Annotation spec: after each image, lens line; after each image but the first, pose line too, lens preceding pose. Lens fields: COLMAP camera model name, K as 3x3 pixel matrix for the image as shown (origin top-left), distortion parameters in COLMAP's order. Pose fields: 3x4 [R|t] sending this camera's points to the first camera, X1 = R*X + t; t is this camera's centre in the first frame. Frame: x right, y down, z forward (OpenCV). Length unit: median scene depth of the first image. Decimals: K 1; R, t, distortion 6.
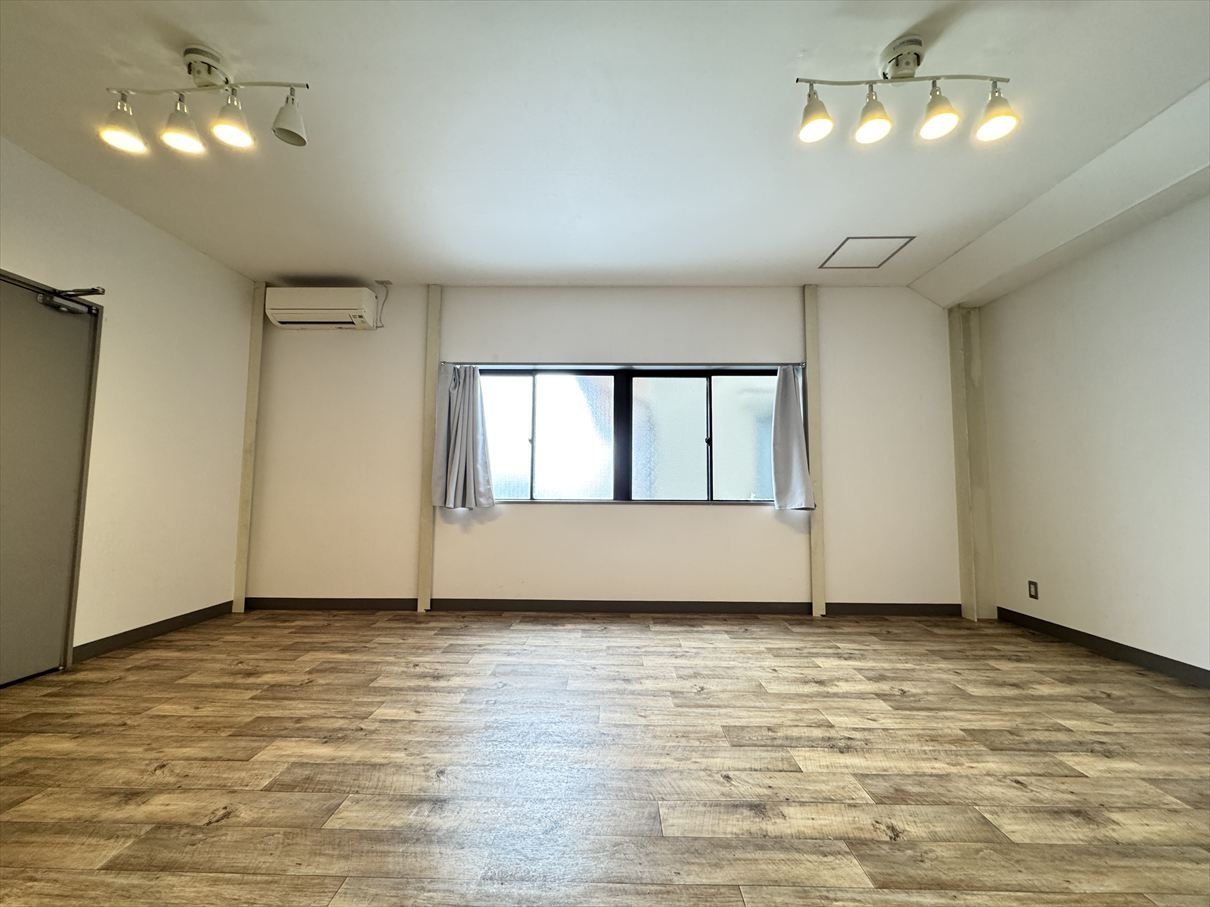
lens RADIAL K [[478.1, 0, 603.4], [0, 478.1, 449.4], [0, 0, 1]] dist [-0.004353, 0.001317]
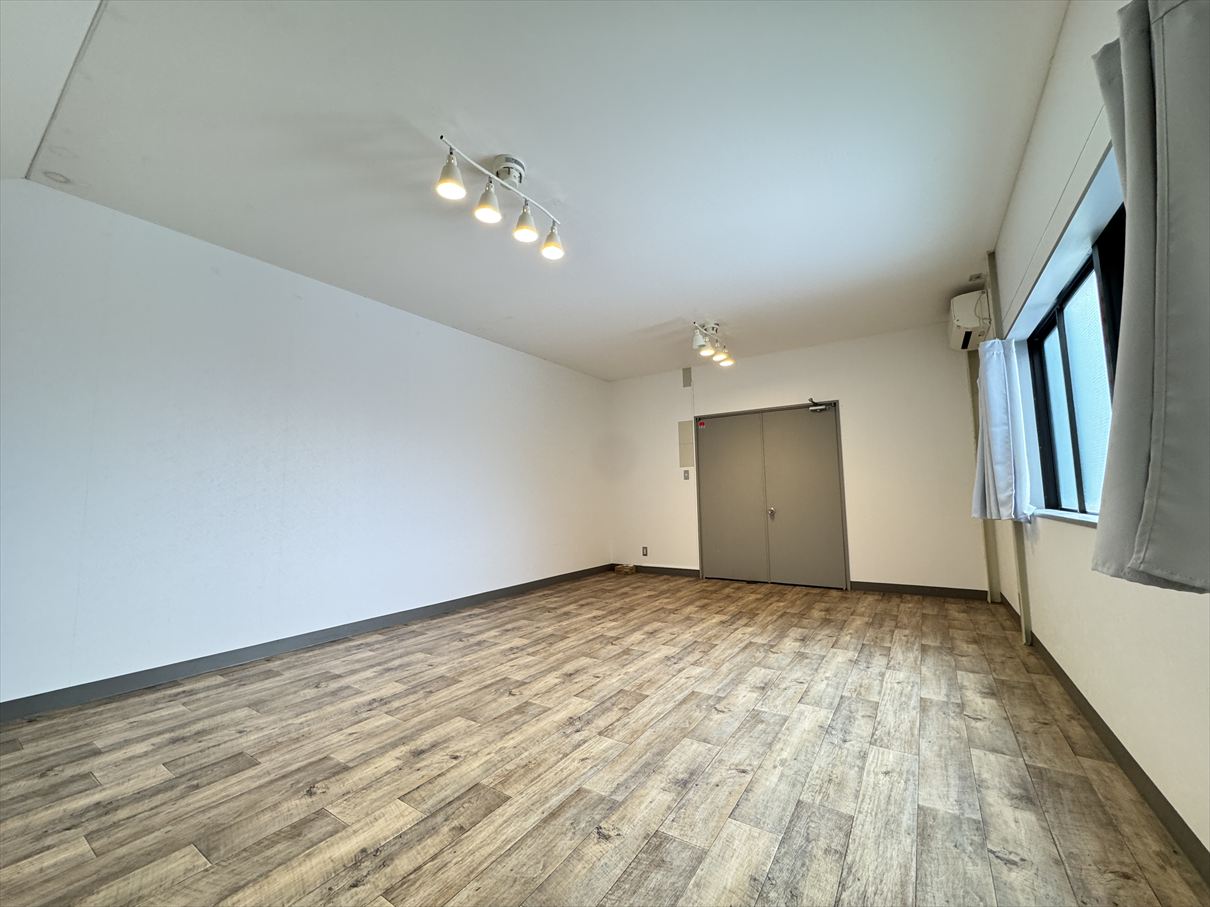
lens RADIAL K [[478.1, 0, 602.5], [0, 478.1, 446.8], [0, 0, 1]] dist [-0.004353, 0.001317]
pose [[-0.542381, -0.086127, -0.835706, 0.740868], [0.080696, 0.984791, -0.153865, 0.070796], [0.836248, -0.150891, -0.527182, 0.876283]]
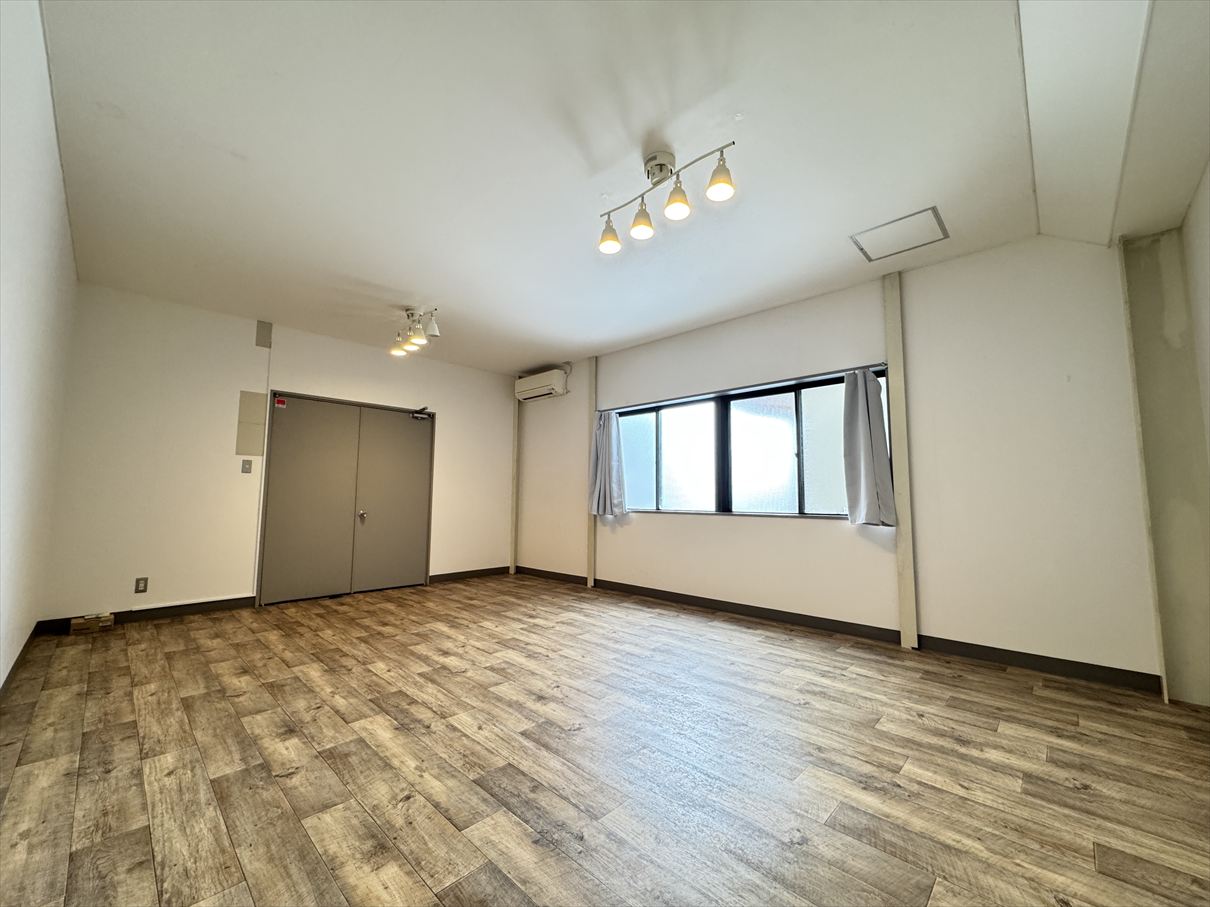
lens RADIAL K [[478.1, 0, 600.9], [0, 478.1, 445.8], [0, 0, 1]] dist [-0.004353, 0.001317]
pose [[0.728373, -0.075916, -0.680962, 0.651770], [0.052851, 0.997107, -0.054631, -0.003134], [0.683139, 0.003802, 0.730278, -0.022771]]
